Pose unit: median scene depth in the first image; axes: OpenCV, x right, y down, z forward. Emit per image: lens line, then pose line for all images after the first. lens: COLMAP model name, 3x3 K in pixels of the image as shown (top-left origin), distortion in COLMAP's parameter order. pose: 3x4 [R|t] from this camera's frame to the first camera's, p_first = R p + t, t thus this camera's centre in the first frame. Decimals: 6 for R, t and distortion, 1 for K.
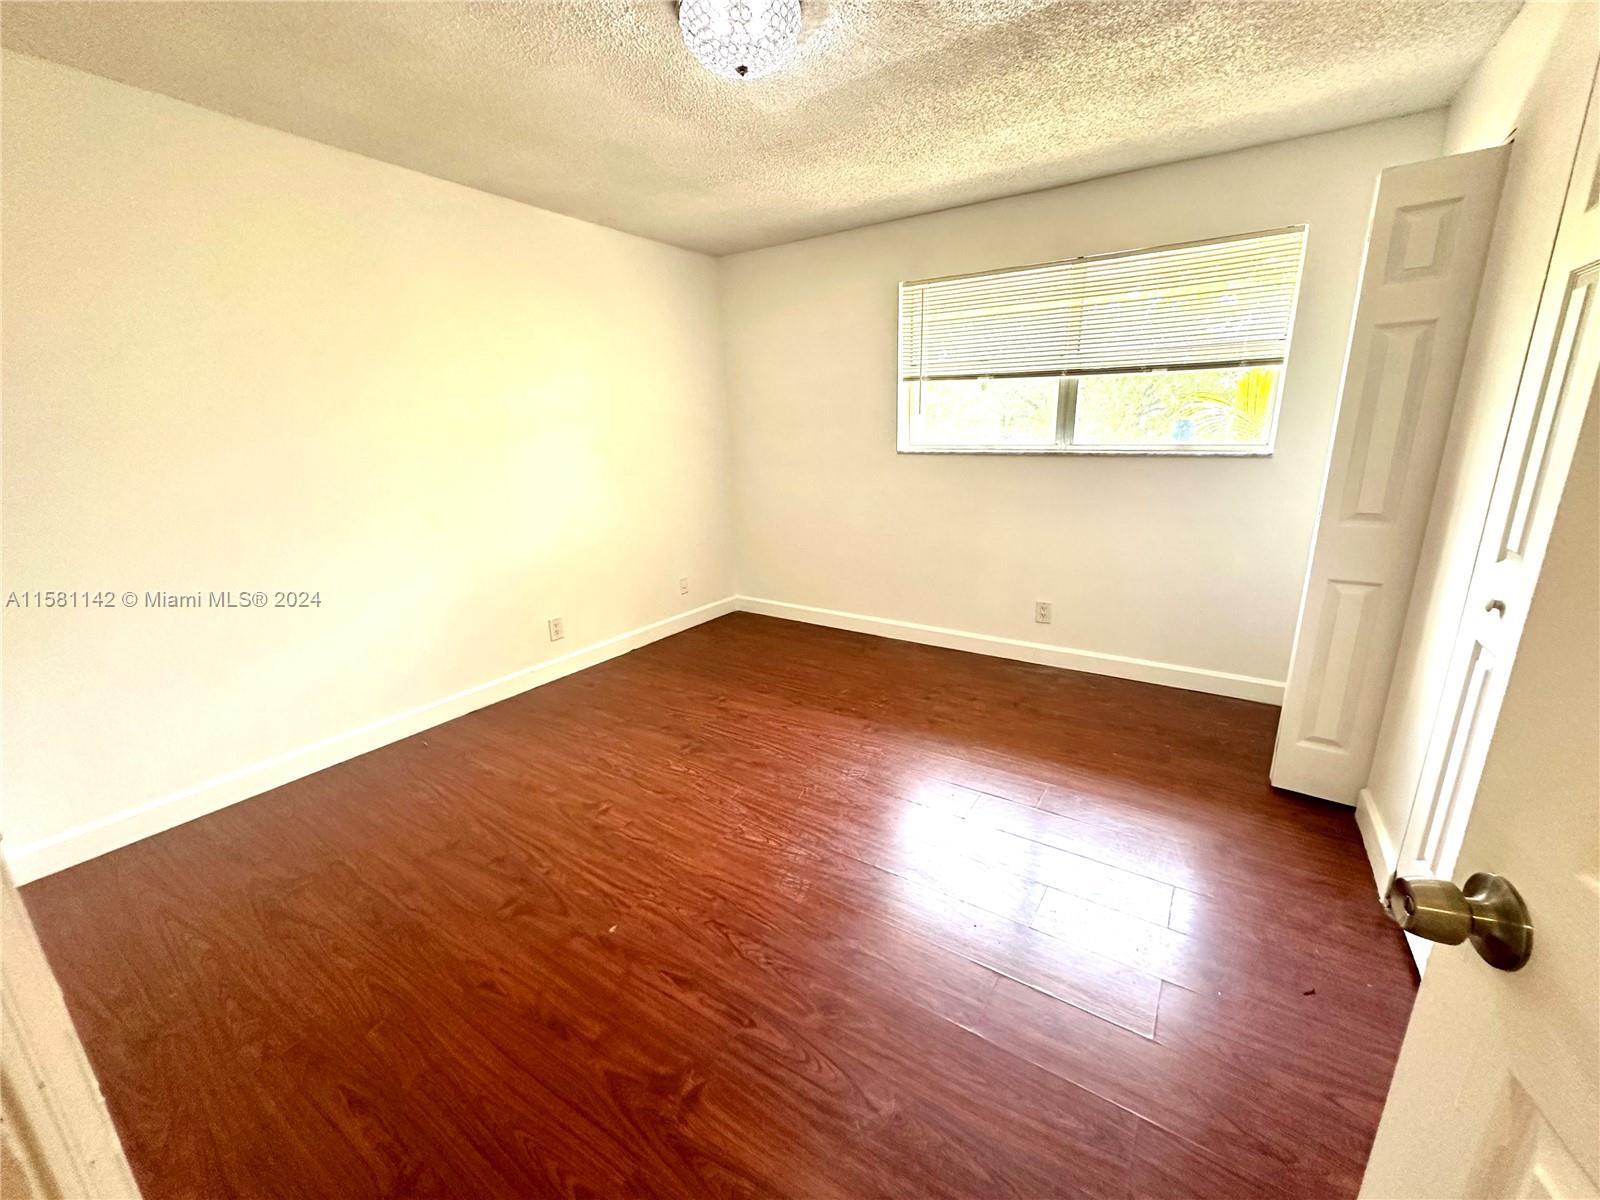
lens RADIAL K [[639.2, 0, 800.0], [0, 639.2, 600.0], [0, 0, 1]] dist [-0.002927, 0.000169]
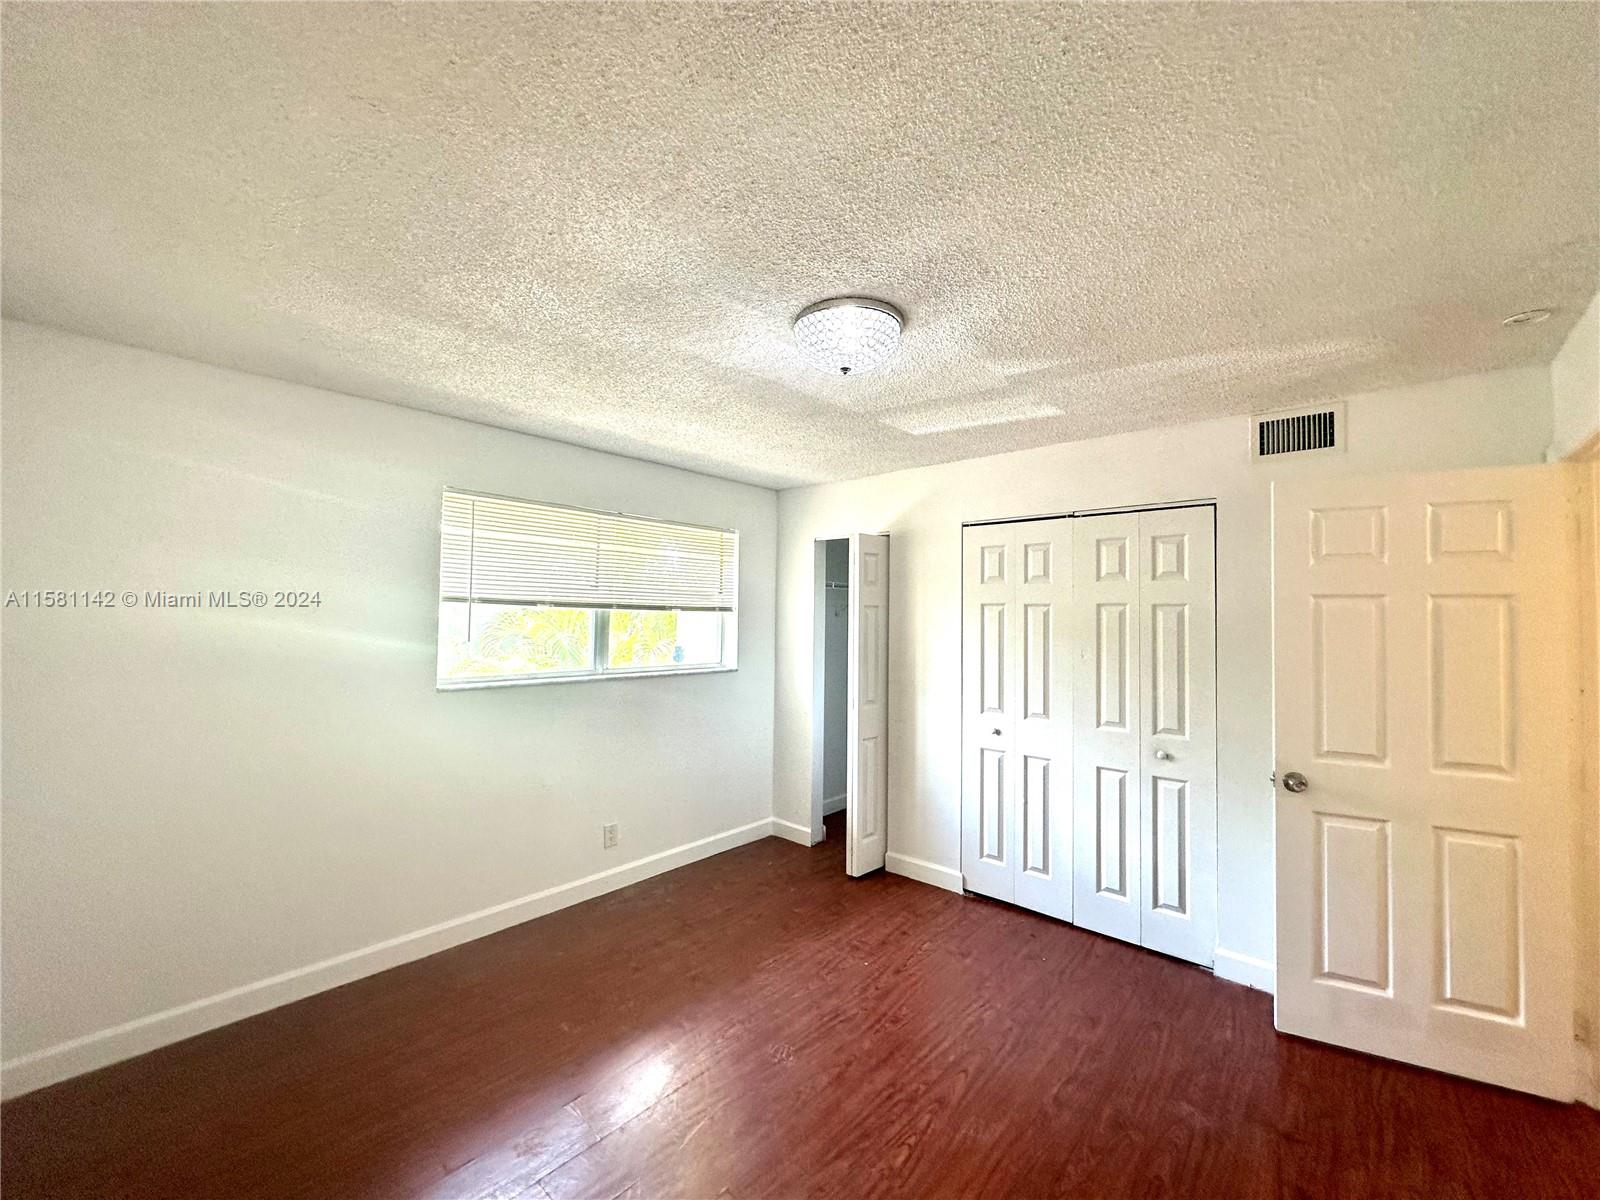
lens RADIAL K [[639.2, 0, 800.0], [0, 639.2, 600.0], [0, 0, 1]] dist [-0.002927, 0.000169]
pose [[0.145961, 0.048087, 0.988121, -0.659671], [0.247308, 0.965332, -0.083509, -0.205066], [-0.957880, 0.256559, 0.129009, 0.575501]]
